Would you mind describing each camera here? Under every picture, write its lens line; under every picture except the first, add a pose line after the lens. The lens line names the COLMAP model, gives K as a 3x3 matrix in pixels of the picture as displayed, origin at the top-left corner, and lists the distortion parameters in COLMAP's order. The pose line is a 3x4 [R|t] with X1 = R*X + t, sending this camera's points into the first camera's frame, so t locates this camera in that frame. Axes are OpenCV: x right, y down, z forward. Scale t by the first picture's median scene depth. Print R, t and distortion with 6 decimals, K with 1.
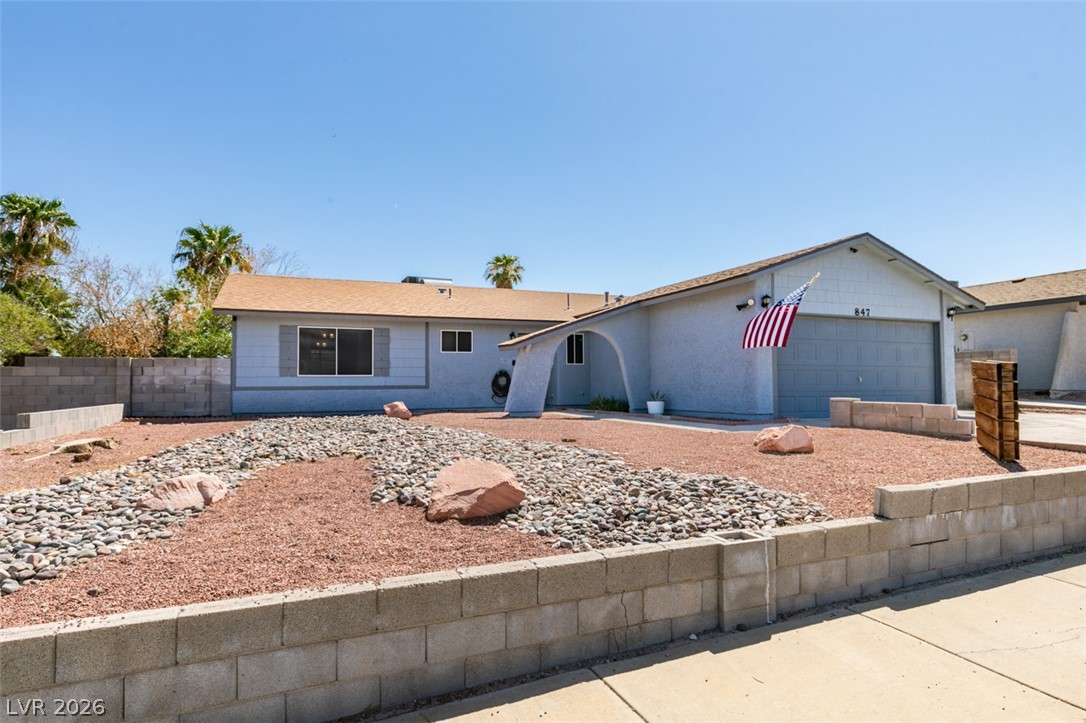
lens RADIAL K [[455.1, 0, 542.7], [0, 455.1, 364.5], [0, 0, 1]] dist [0.001111, 0.000757]
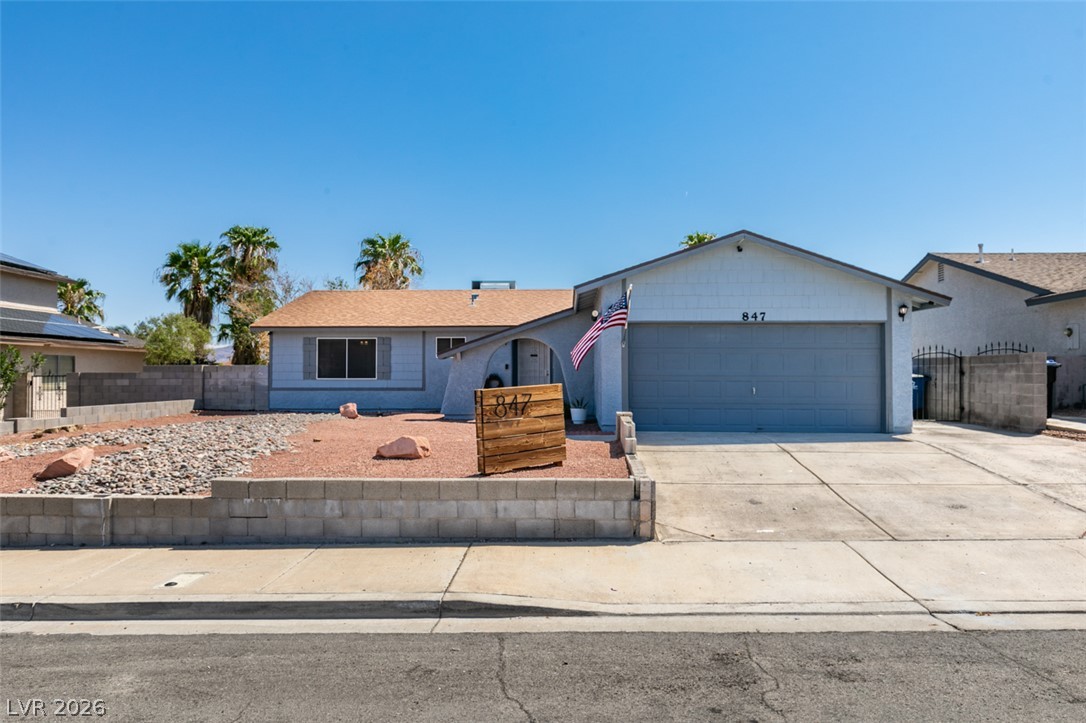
lens RADIAL K [[486.3, 0, 540.0], [0, 486.3, 367.1], [0, 0, 1]] dist [0.000634, -0.000454]
pose [[0.948026, -0.000426, -0.318192, 0.501522], [0.005273, 0.999883, 0.014372, -0.025514], [0.318149, -0.015303, 0.947917, -0.041814]]
